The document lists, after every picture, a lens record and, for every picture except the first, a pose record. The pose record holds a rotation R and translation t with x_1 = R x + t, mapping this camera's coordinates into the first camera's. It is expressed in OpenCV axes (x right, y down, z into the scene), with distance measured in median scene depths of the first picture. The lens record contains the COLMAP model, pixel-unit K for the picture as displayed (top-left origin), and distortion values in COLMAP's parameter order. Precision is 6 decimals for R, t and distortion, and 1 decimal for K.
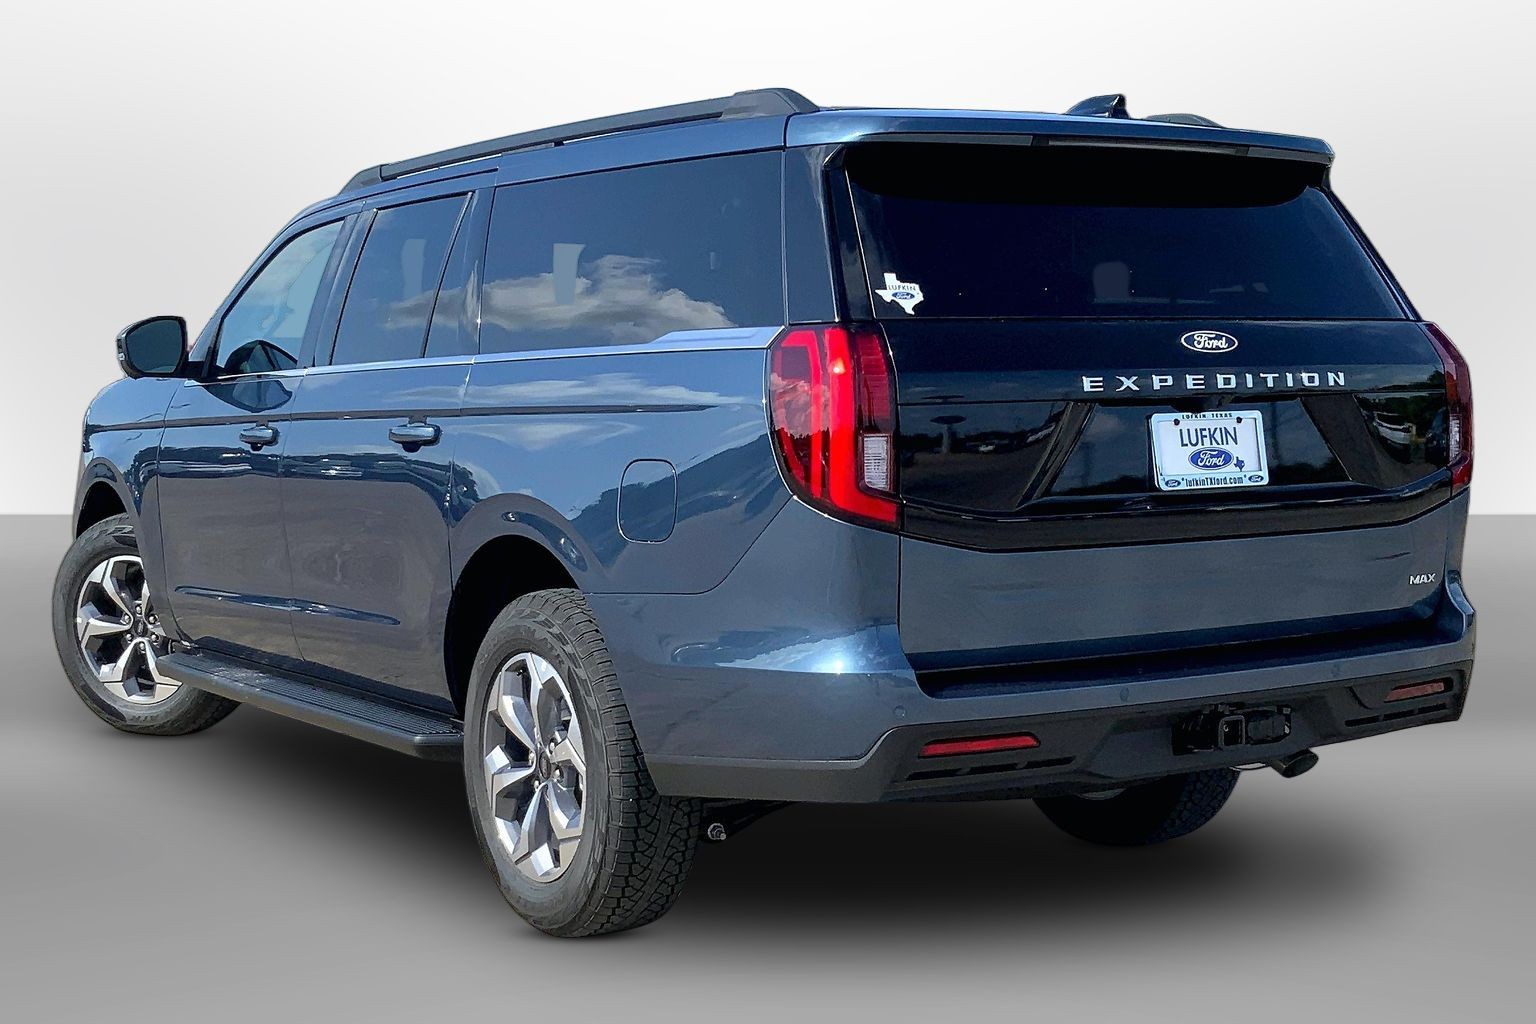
lens RADIAL K [[1996.8, 0, 767.2], [0, 1996.8, 501.0], [0, 0, 1]] dist [-0.121643, 0.000000]
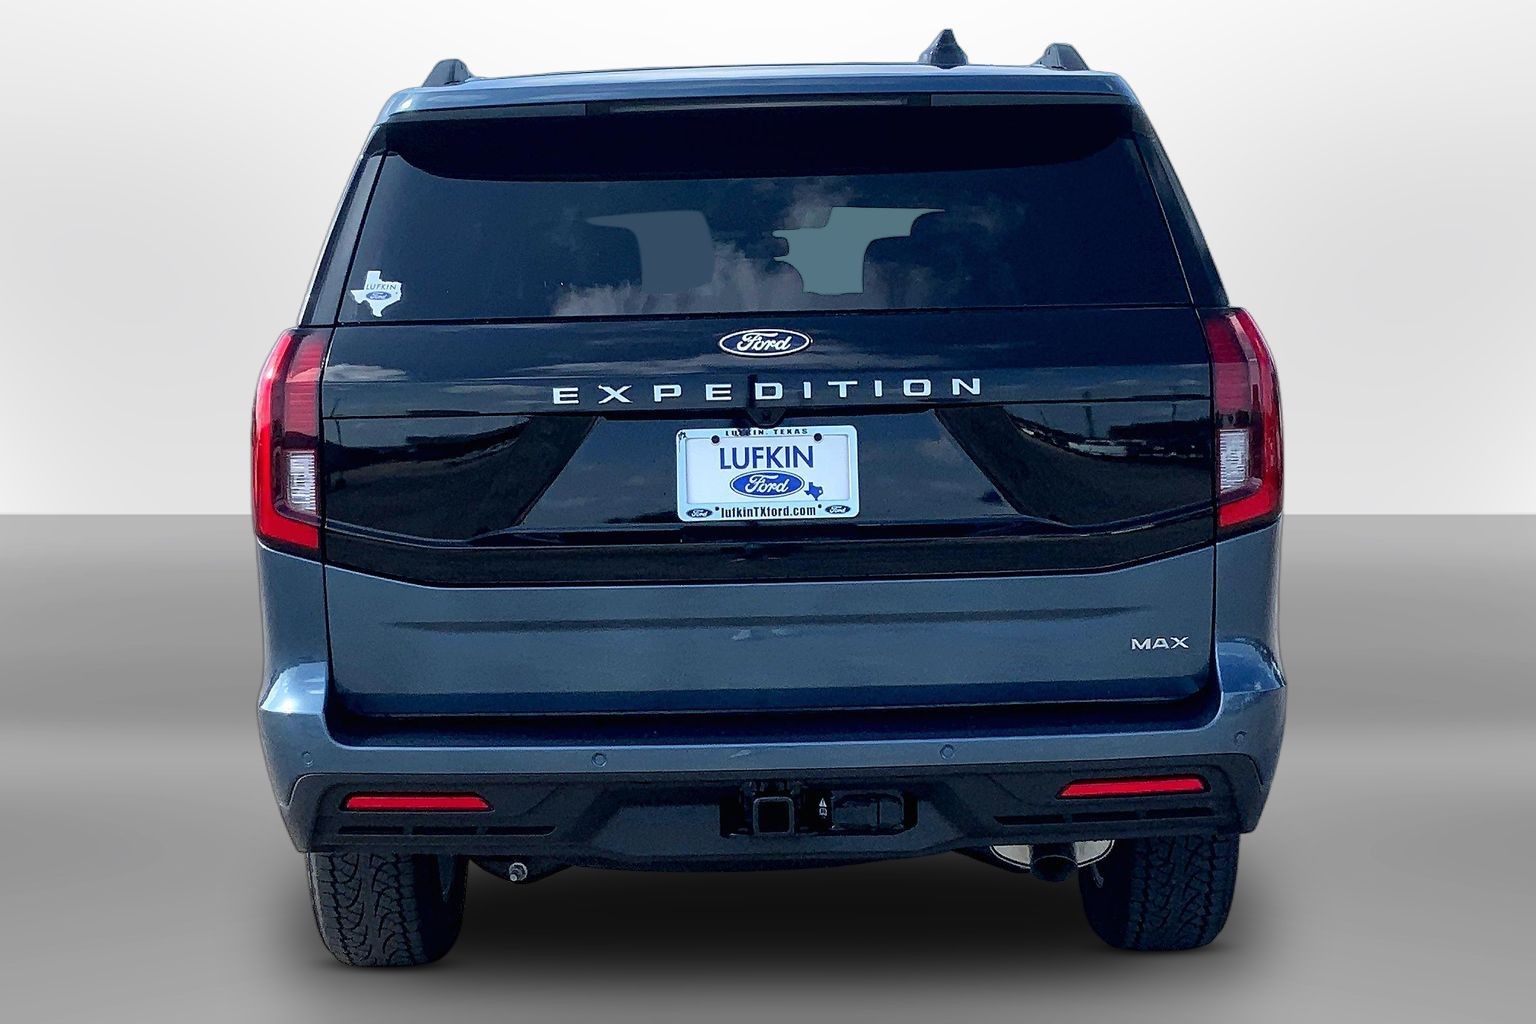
lens RADIAL K [[2007.8, 0, 765.6], [0, 2007.8, 528.9], [0, 0, 1]] dist [0.024904, 0.000000]
pose [[0.894470, 0.036941, -0.445600, 0.601930], [-0.023739, 0.999099, 0.035173, -0.032375], [0.446498, -0.020883, 0.894541, 0.251971]]
